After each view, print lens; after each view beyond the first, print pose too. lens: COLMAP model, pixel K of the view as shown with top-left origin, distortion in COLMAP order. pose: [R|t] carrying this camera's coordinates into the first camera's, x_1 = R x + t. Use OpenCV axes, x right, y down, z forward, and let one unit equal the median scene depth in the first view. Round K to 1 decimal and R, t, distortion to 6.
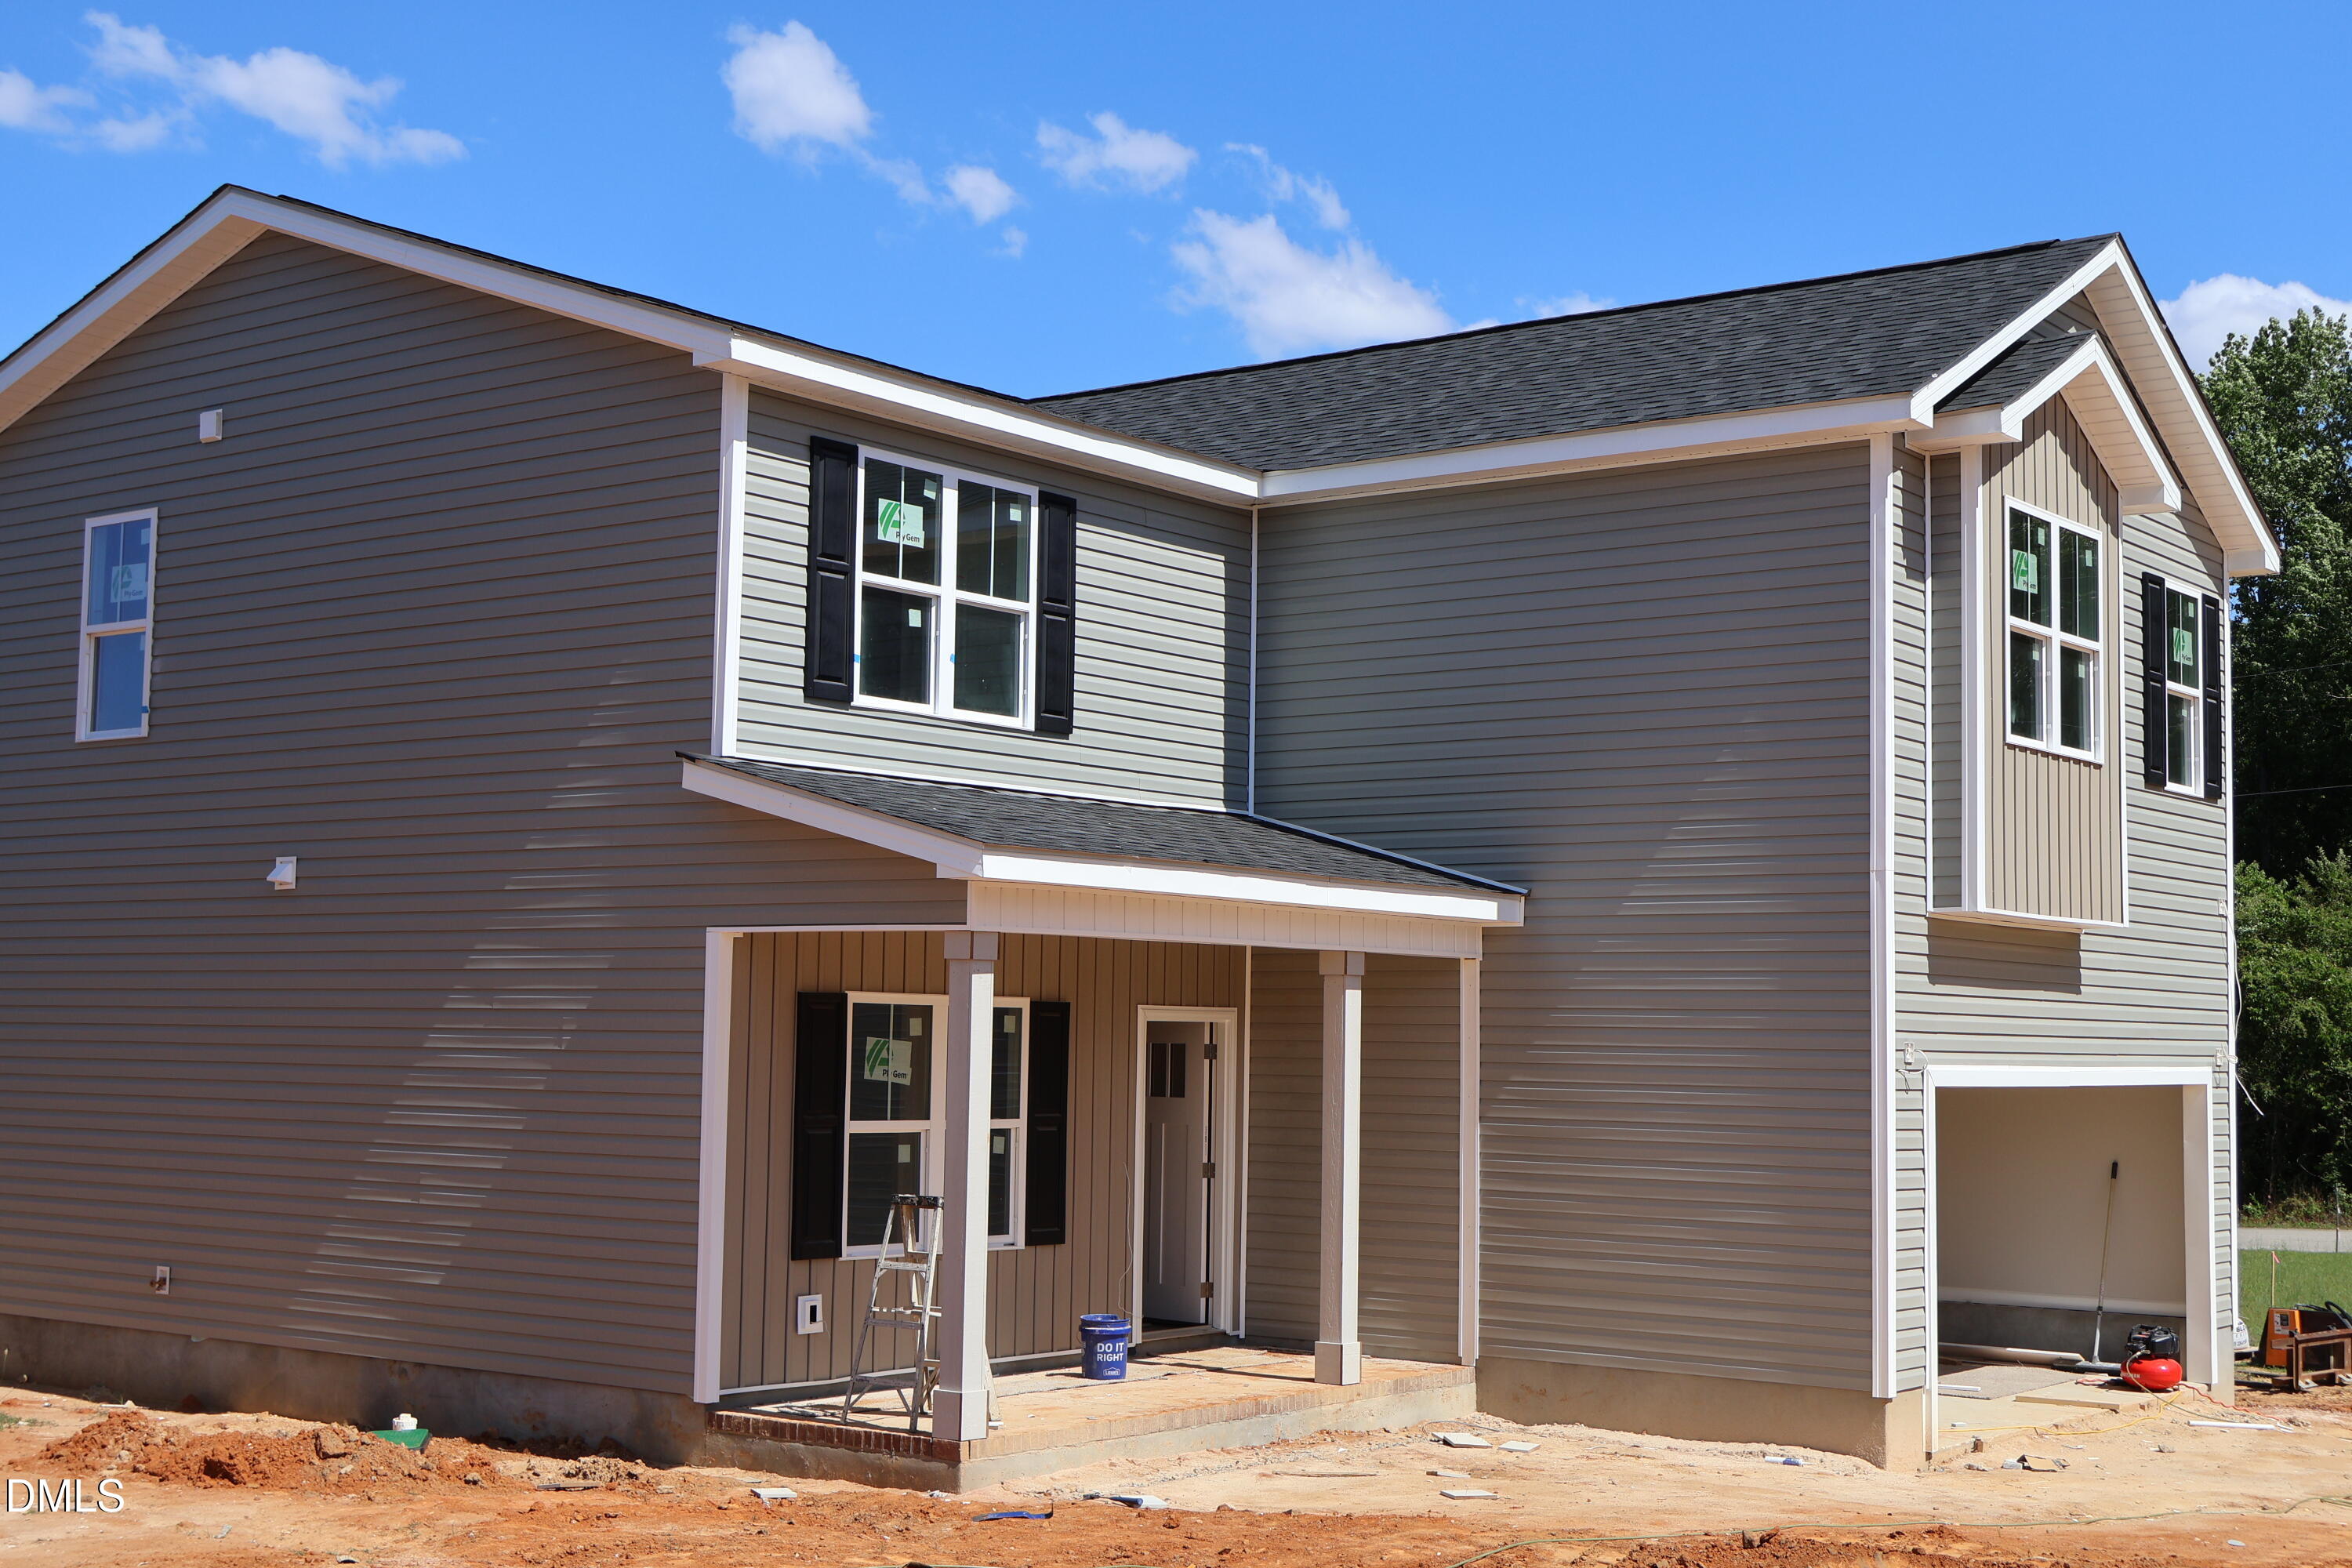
lens RADIAL K [[3033.8, 0, 1176.0], [0, 3033.8, 784.0], [0, 0, 1]] dist [0.000241, 0.027729]
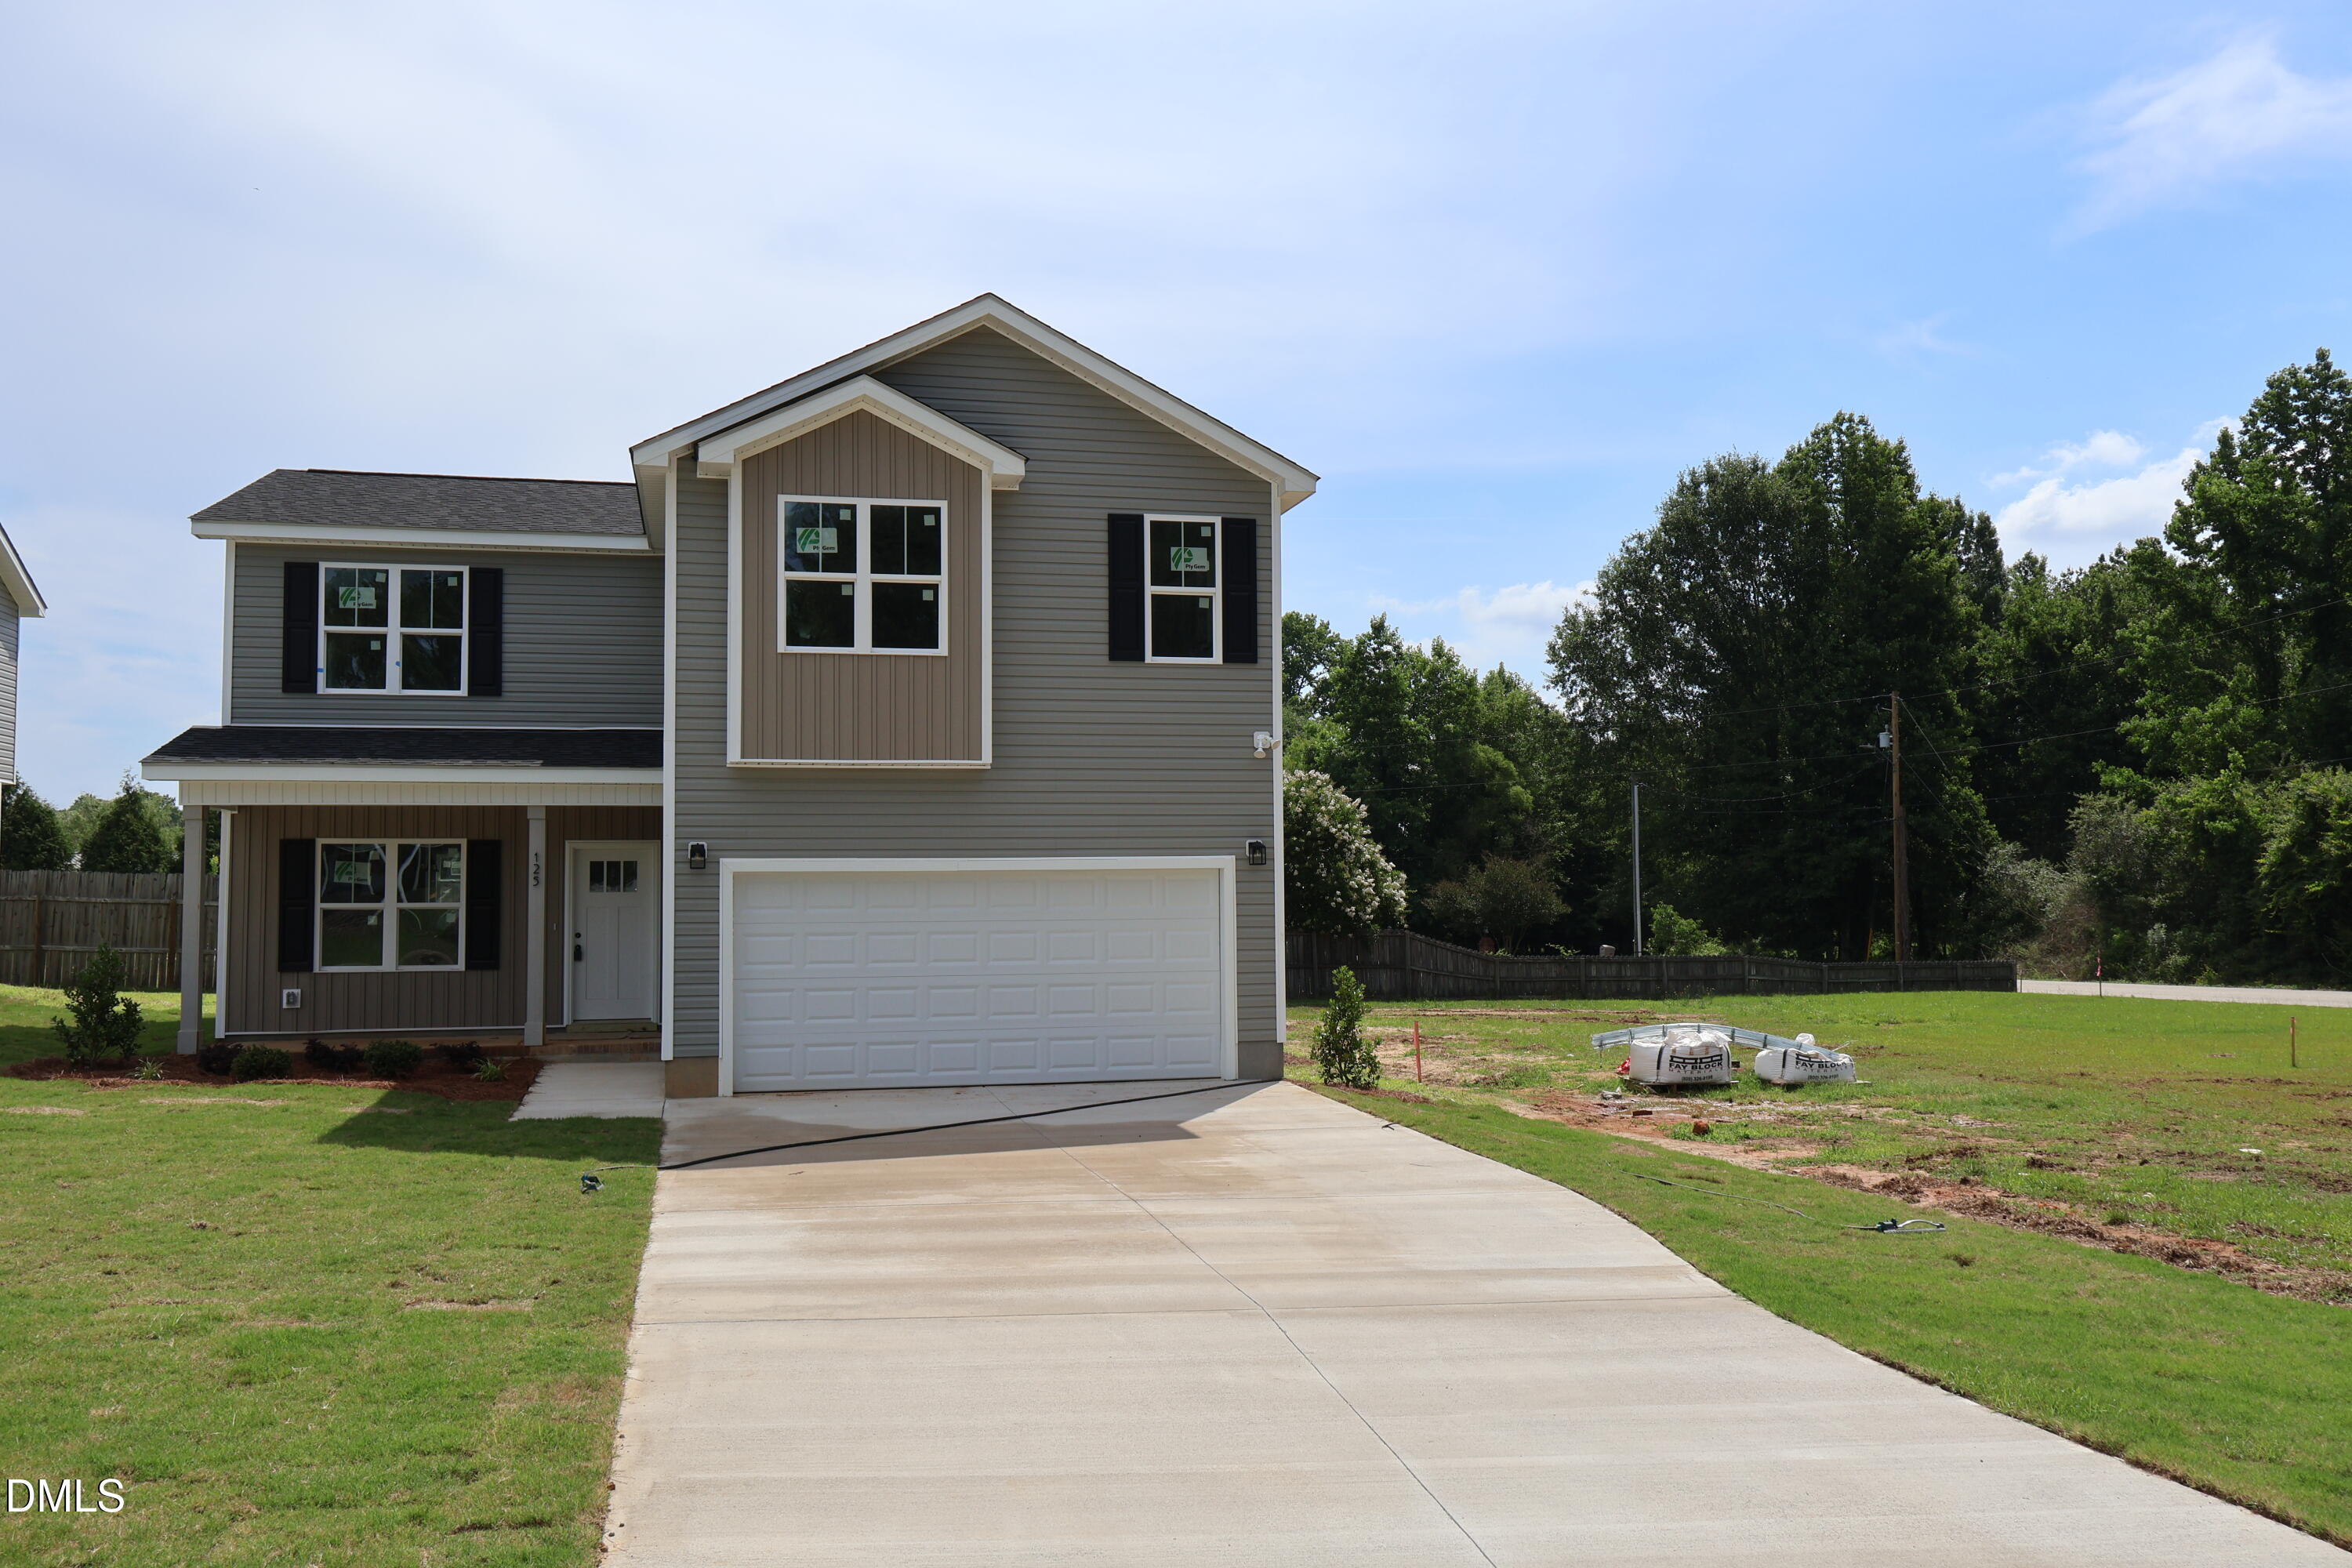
lens RADIAL K [[1979.0, 0, 1176.0], [0, 1979.0, 784.0], [0, 0, 1]] dist [-0.001216, 0.001524]
pose [[0.770553, -0.054865, -0.635010, 1.099958], [0.073575, 0.997285, 0.003114, 0.066970], [0.633115, -0.049120, 0.772498, 0.342085]]
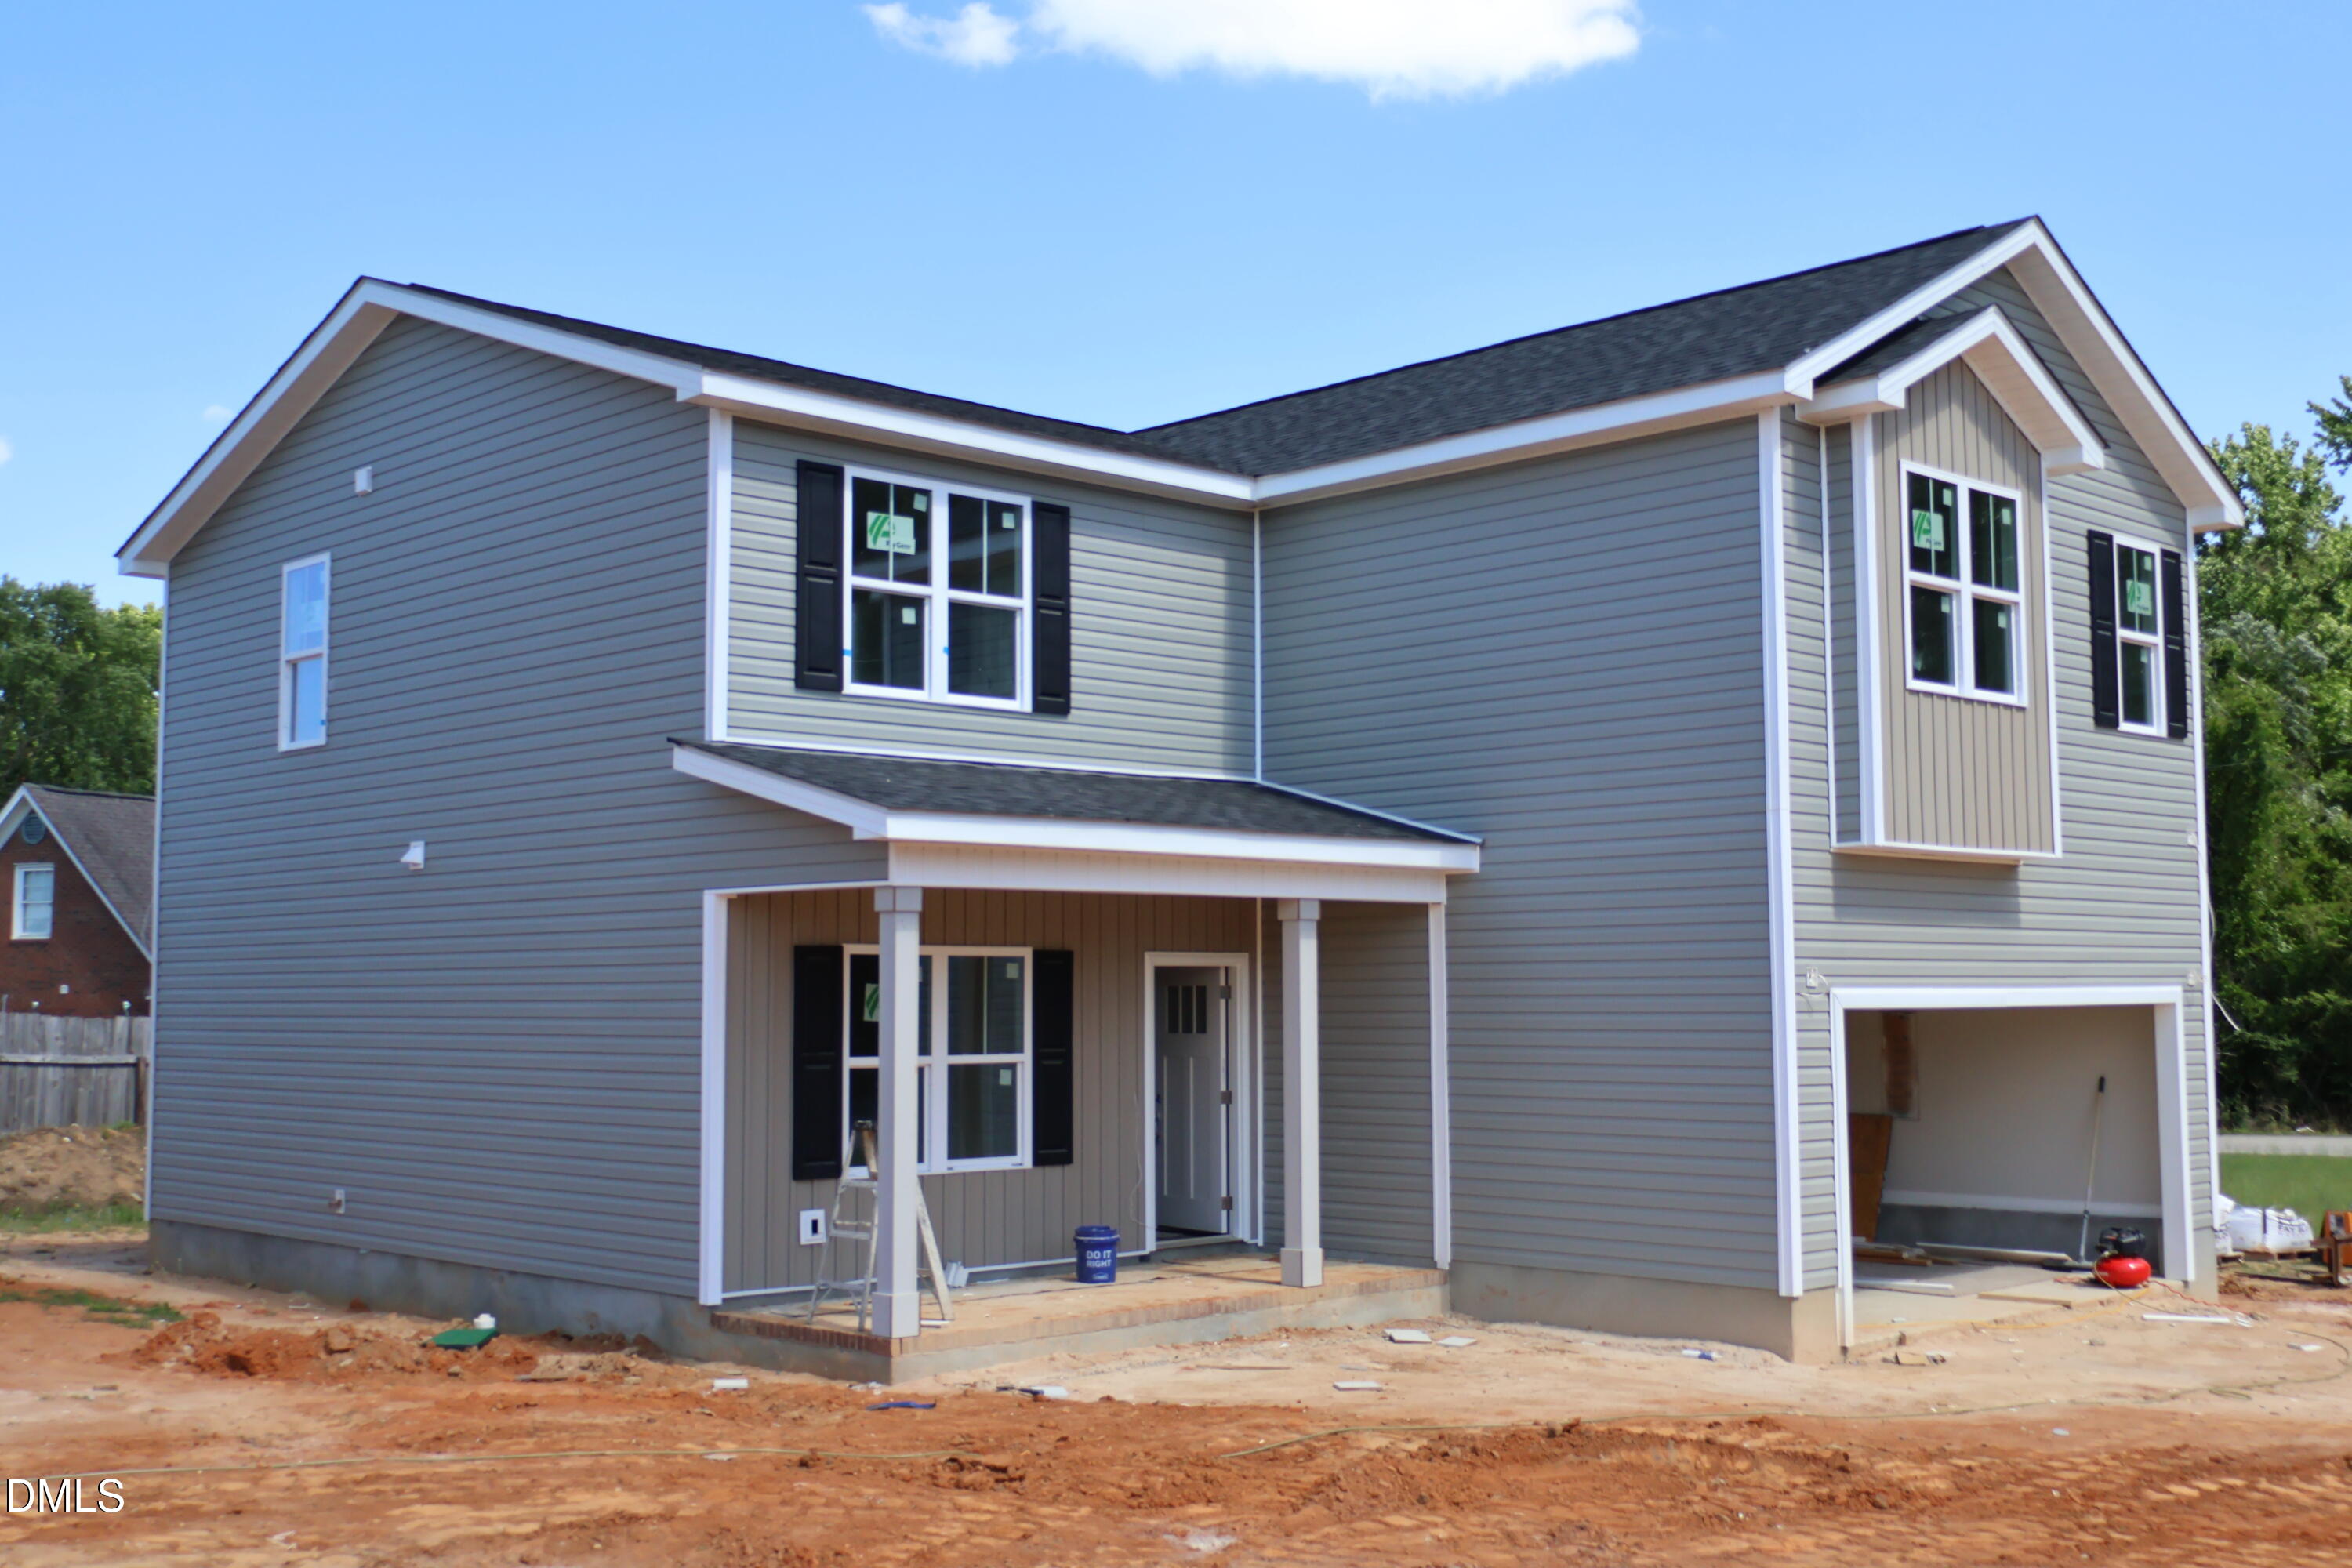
lens RADIAL K [[2543.3, 0, 1176.0], [0, 2543.3, 784.0], [0, 0, 1]] dist [-0.013316, -0.003776]
pose [[0.988540, -0.033277, -0.147243, 0.151065], [0.033356, 0.999442, -0.001928, 0.013590], [0.147225, -0.003005, 0.989098, 0.070131]]
